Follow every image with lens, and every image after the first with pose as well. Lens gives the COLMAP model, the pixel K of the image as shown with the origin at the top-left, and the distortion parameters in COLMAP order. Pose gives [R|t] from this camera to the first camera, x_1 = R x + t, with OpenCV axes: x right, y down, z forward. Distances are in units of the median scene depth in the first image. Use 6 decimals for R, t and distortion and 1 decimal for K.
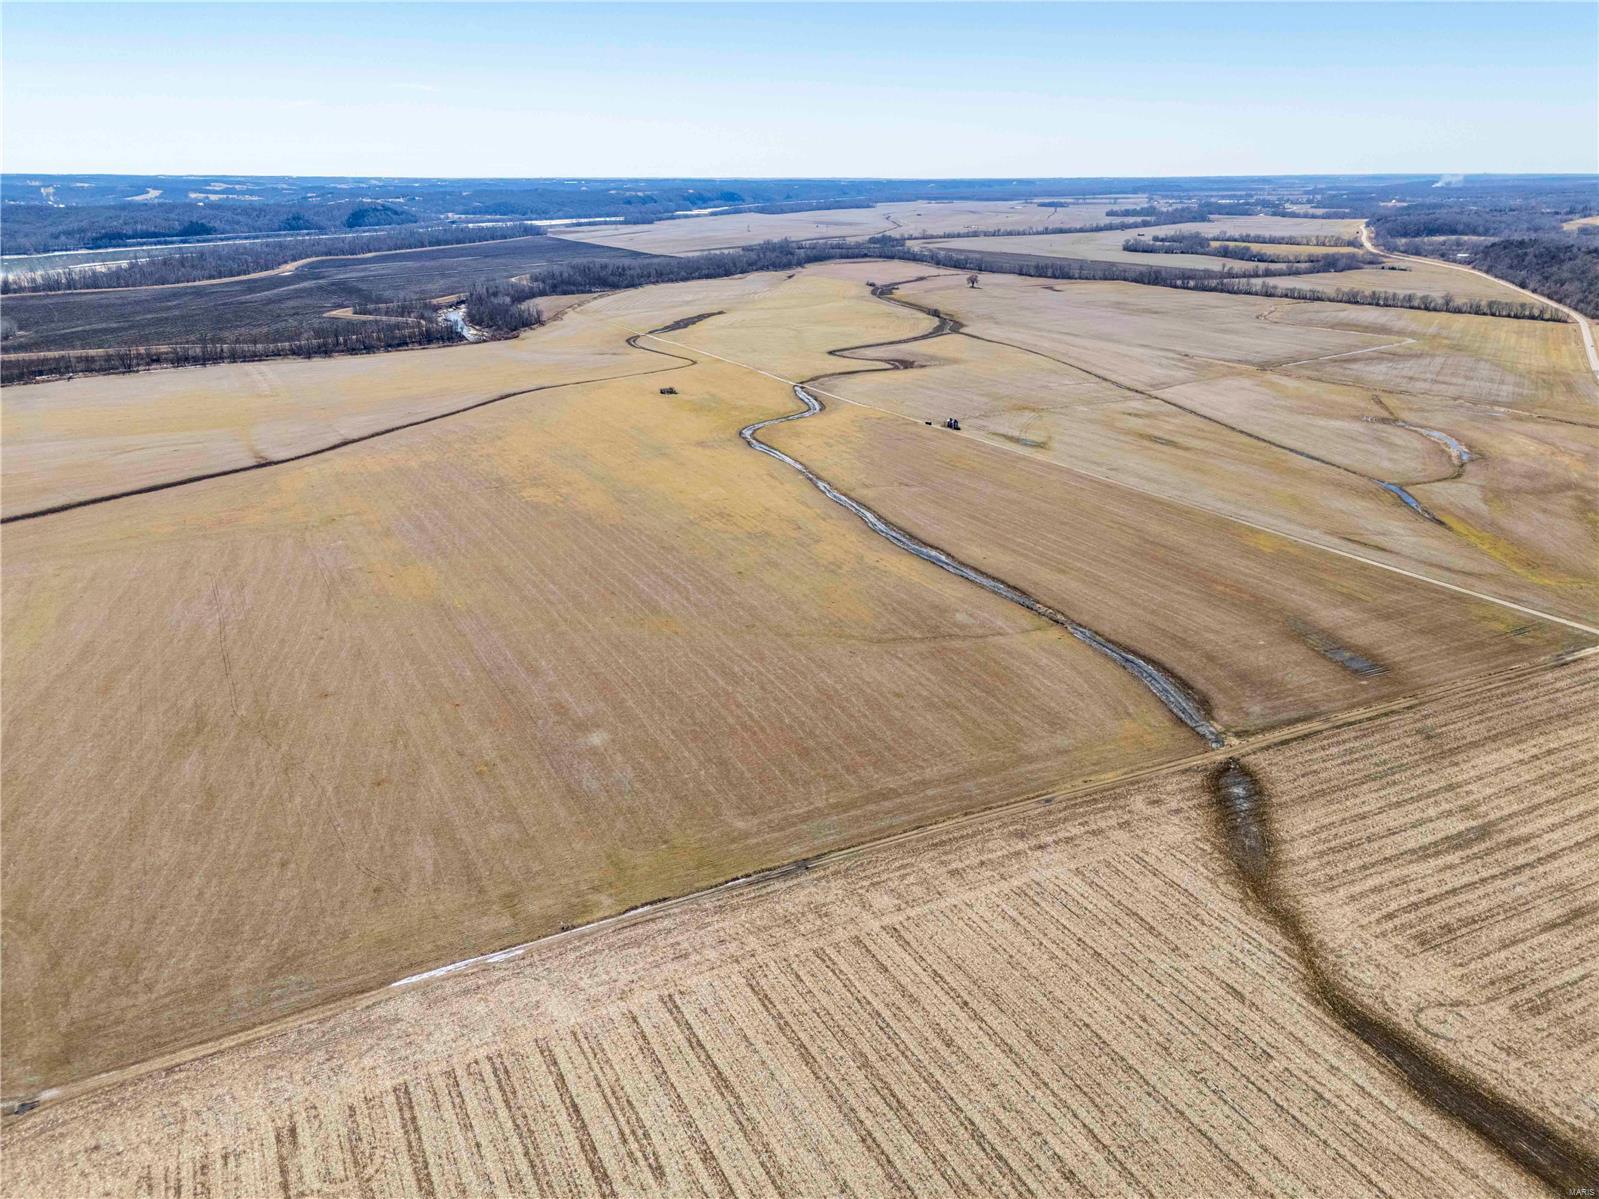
lens RADIAL K [[1171.8, 0, 796.8], [0, 1171.8, 609.0], [0, 0, 1]] dist [0.071908, -0.064423]
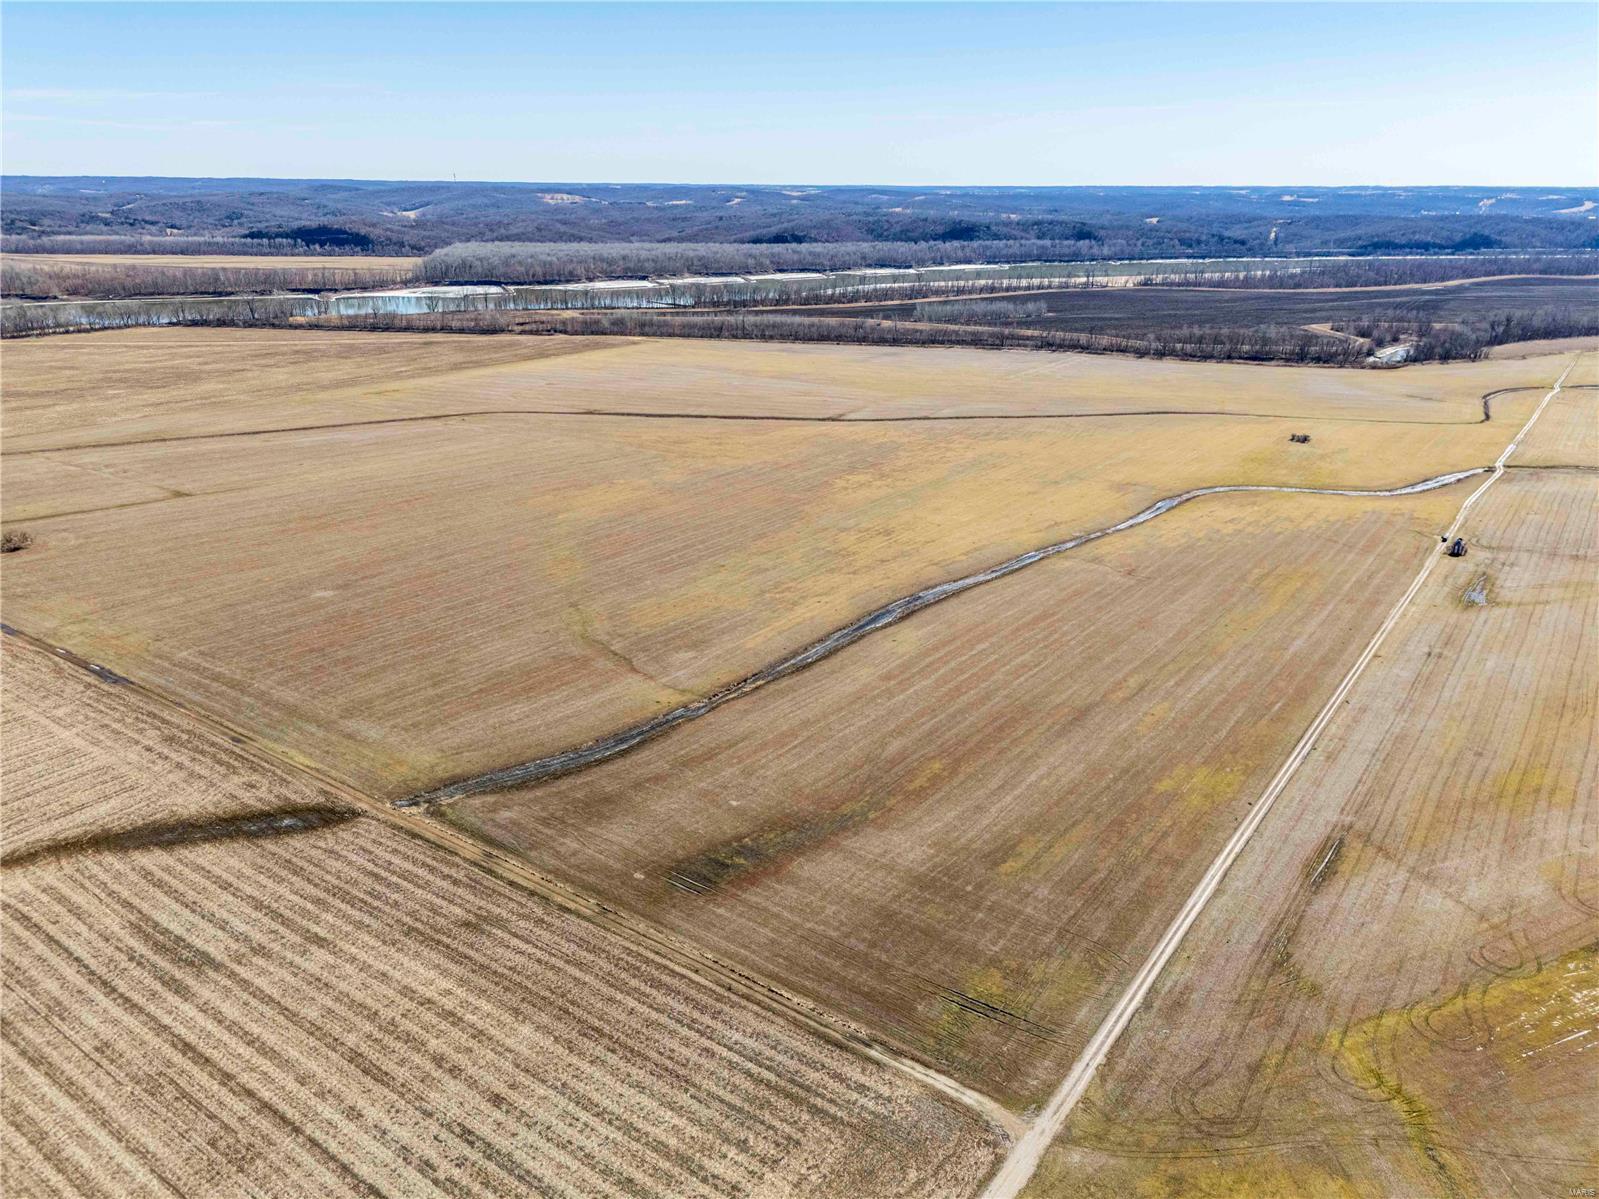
lens RADIAL K [[1171.8, 0, 800.3], [0, 1171.8, 587.4], [0, 0, 1]] dist [0.071908, -0.064423]
pose [[0.459094, 0.293936, -0.838352, 0.904224], [-0.315027, 0.936218, 0.155735, -0.207624], [0.830657, 0.192607, 0.522410, 0.563760]]
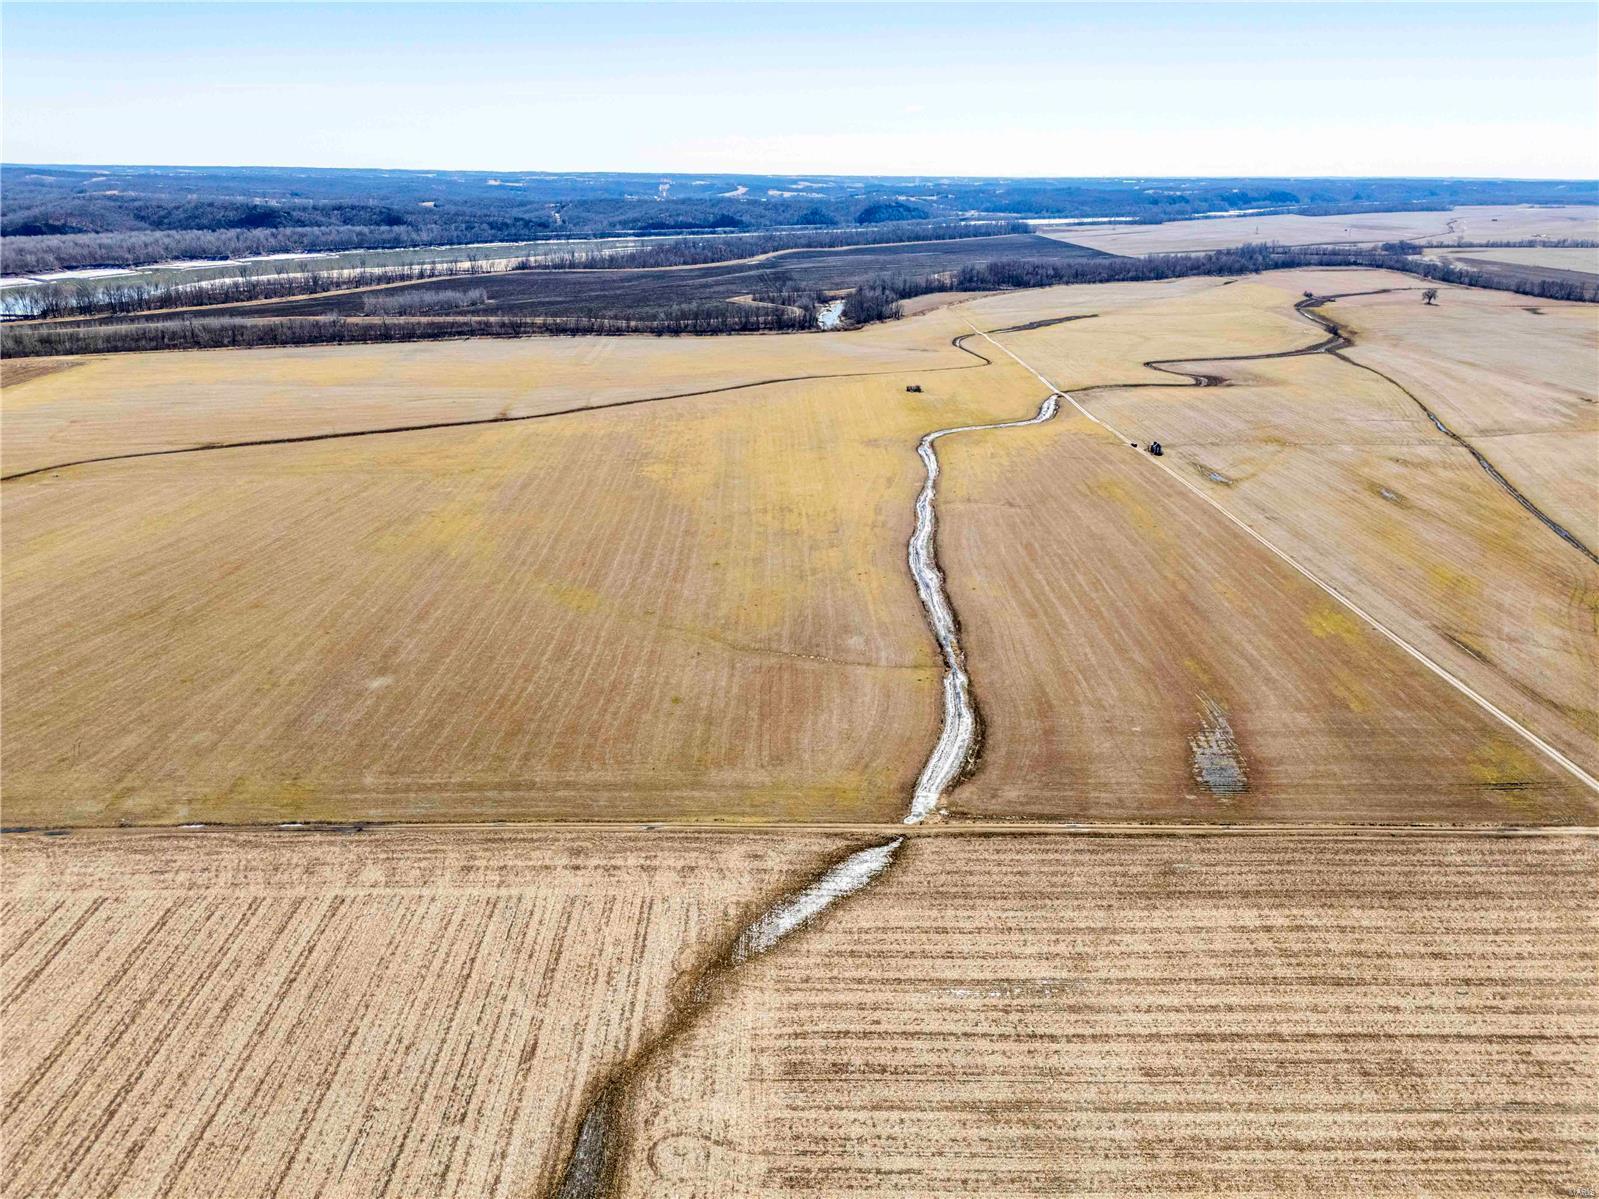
lens RADIAL K [[1171.8, 0, 797.9], [0, 1171.8, 599.9], [0, 0, 1]] dist [0.071908, -0.064423]
pose [[0.899451, 0.157673, -0.407587, 0.457670], [-0.160235, 0.986679, 0.028089, -0.042692], [0.406587, 0.040045, 0.912734, 0.122384]]
